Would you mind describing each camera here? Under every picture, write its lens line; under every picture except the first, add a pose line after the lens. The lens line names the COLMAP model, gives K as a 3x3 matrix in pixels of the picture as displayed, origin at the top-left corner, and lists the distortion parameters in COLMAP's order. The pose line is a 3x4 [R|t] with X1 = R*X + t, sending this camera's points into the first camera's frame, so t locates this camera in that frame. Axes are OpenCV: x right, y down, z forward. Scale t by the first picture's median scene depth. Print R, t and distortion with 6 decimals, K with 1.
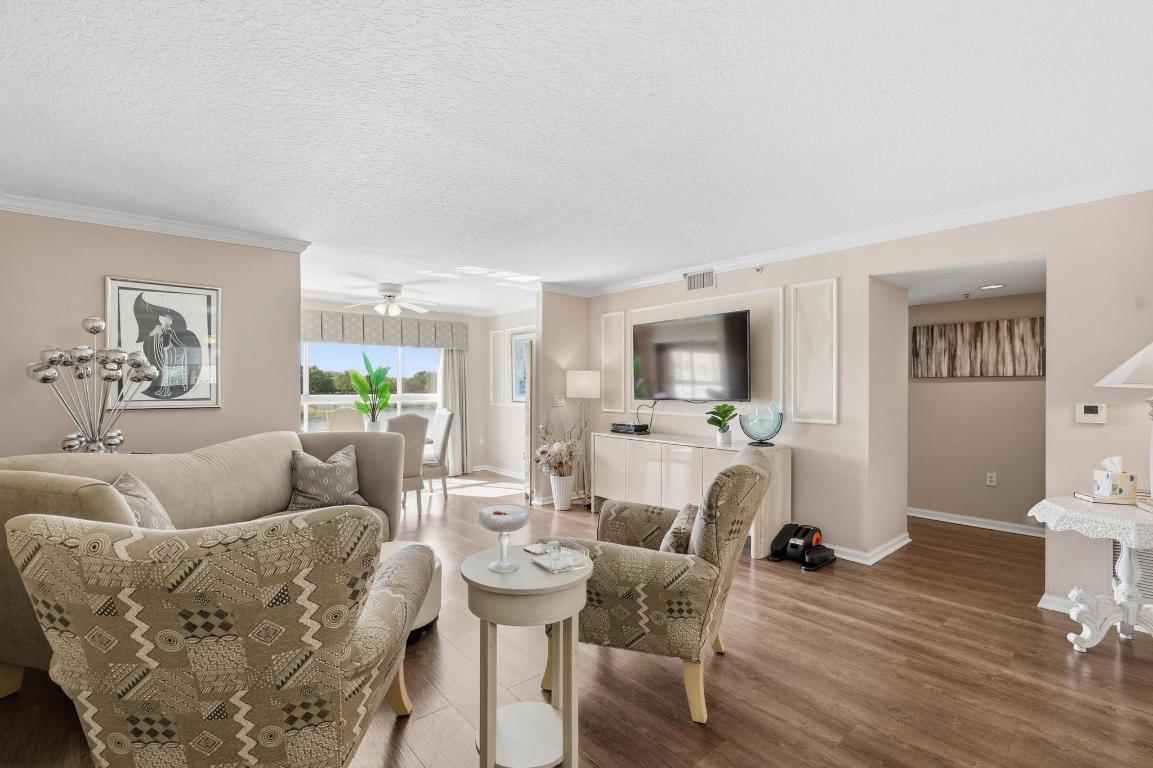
lens RADIAL K [[513.9, 0, 576.5], [0, 513.9, 384.0], [0, 0, 1]] dist [-0.001038, -0.000124]
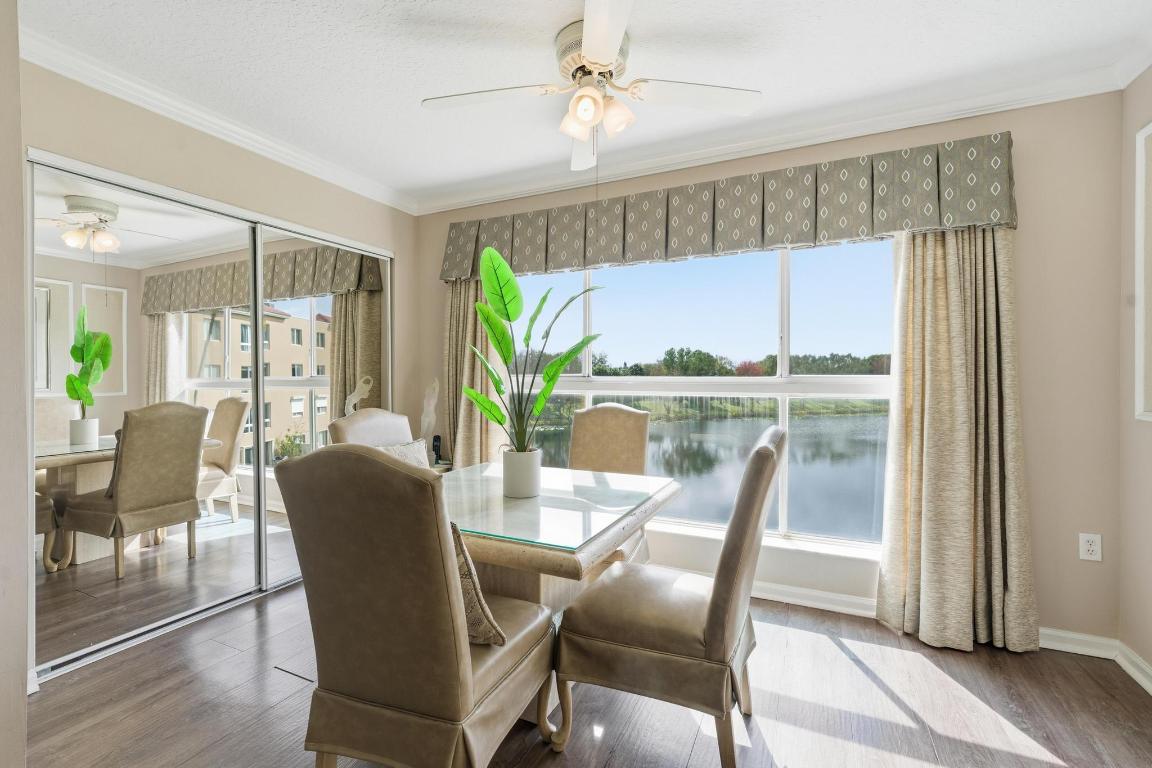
lens RADIAL K [[513.4, 0, 576.0], [0, 513.4, 384.0], [0, 0, 1]] dist [-0.001038, -0.000124]
pose [[0.411580, 0.011809, -0.911297, -0.056600], [0.005380, 0.999867, 0.015387, 0.020188], [0.911358, -0.011236, 0.411462, 0.760994]]
